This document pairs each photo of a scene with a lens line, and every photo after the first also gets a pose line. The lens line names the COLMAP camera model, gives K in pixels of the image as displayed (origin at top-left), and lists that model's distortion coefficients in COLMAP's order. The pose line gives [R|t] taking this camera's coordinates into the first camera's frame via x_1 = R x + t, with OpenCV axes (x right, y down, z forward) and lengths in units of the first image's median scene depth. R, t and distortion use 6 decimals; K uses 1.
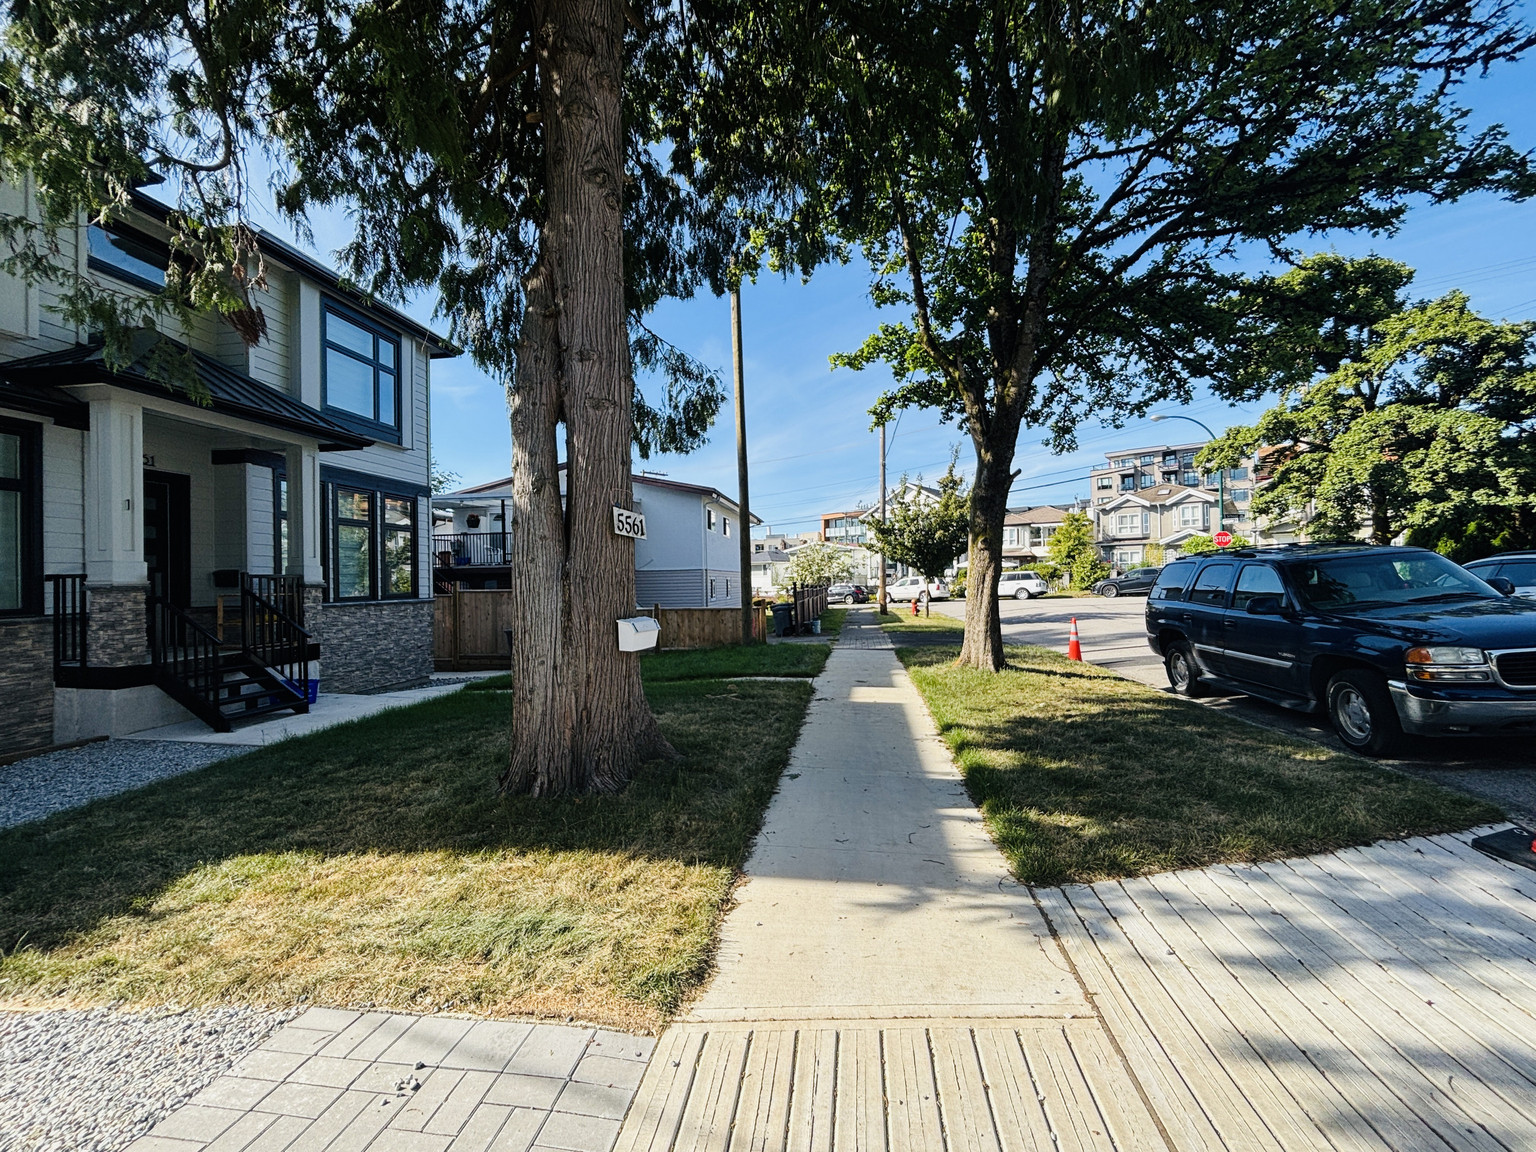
lens RADIAL K [[625.3, 0, 760.2], [0, 625.3, 572.2], [0, 0, 1]] dist [0.003005, -0.000705]
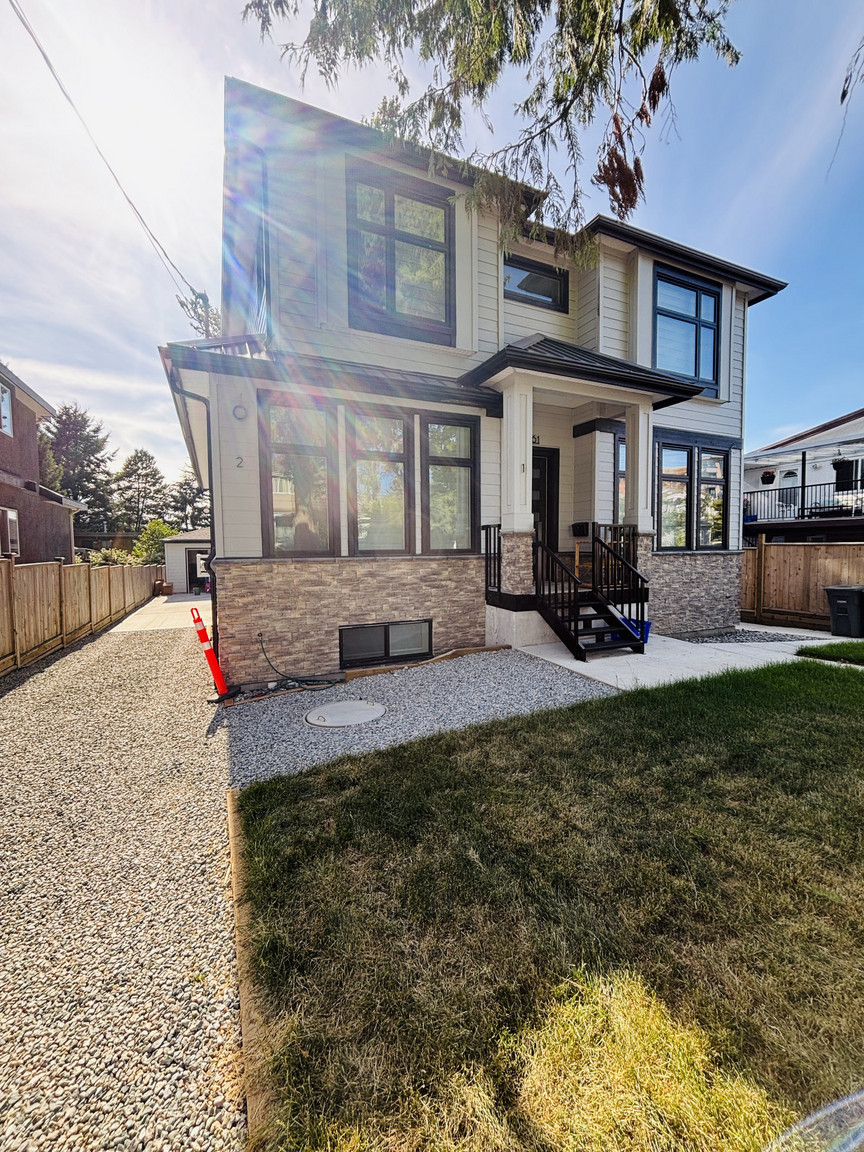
lens RADIAL K [[469.0, 0, 433.9], [0, 469.0, 569.1], [0, 0, 1]] dist [0.003005, -0.000705]
pose [[0.548481, 0.052813, -0.834493, -0.249434], [0.008556, 0.997597, 0.068759, 0.023812], [0.836119, -0.044853, 0.546711, 0.263725]]
